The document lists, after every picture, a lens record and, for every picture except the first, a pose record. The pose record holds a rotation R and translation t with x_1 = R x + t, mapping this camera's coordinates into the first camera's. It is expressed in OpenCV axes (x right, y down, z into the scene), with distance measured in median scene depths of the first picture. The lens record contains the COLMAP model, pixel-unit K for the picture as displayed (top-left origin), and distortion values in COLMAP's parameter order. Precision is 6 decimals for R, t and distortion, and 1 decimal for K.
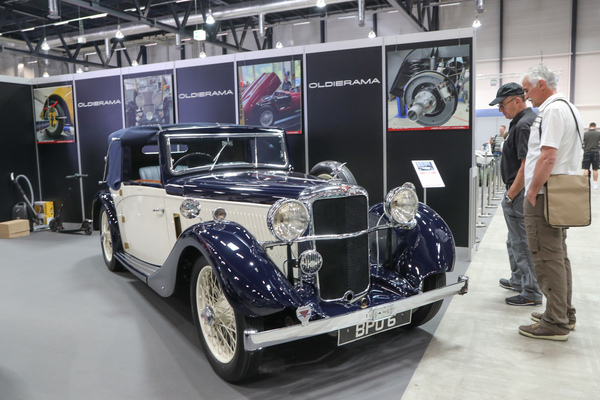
lens RADIAL K [[526.6, 0, 300.0], [0, 526.6, 200.0], [0, 0, 1]] dist [-0.142858, 0.186681]
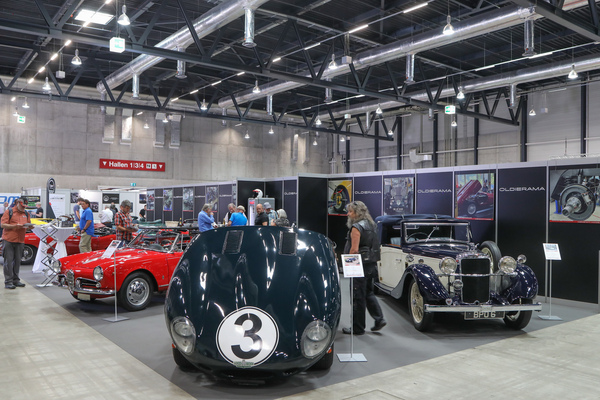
lens RADIAL K [[526.6, 0, 300.0], [0, 526.6, 200.0], [0, 0, 1]] dist [-0.142858, 0.186681]
pose [[0.891131, 0.032502, -0.452581, 0.186483], [-0.085209, 0.991673, -0.096559, 0.011035], [0.445674, 0.124610, 0.886480, -0.622033]]
